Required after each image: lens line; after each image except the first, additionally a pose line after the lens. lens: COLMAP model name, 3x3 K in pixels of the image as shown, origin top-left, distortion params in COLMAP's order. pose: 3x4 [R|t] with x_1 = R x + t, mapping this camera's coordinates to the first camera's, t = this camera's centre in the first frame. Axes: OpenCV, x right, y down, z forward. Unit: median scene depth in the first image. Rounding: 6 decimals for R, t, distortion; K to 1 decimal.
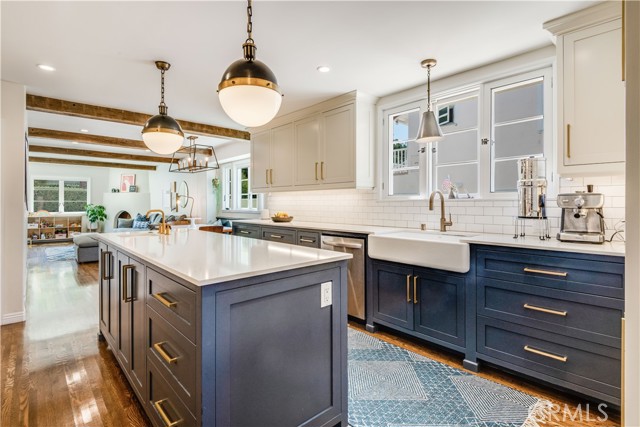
lens RADIAL K [[311.5, 0, 322.2], [0, 311.5, 208.1], [0, 0, 1]] dist [-0.016116, -0.001111]
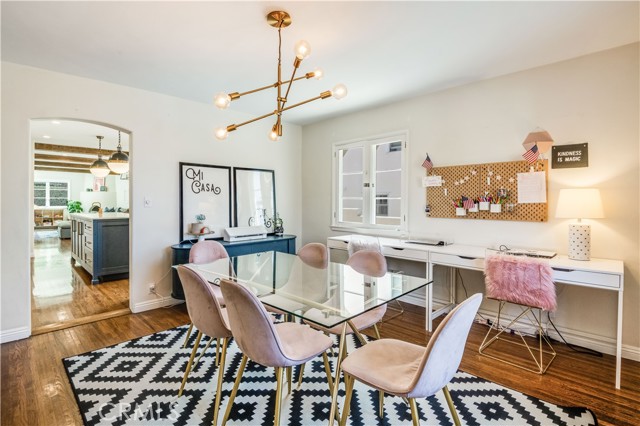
lens RADIAL K [[311.5, 0, 318.1], [0, 311.5, 208.7], [0, 0, 1]] dist [-0.016116, -0.001111]
pose [[0.999615, 0.003353, 0.027534, 0.278049], [-0.003624, 0.999945, 0.009791, 0.006758], [-0.027500, -0.009887, 0.999573, -0.353466]]
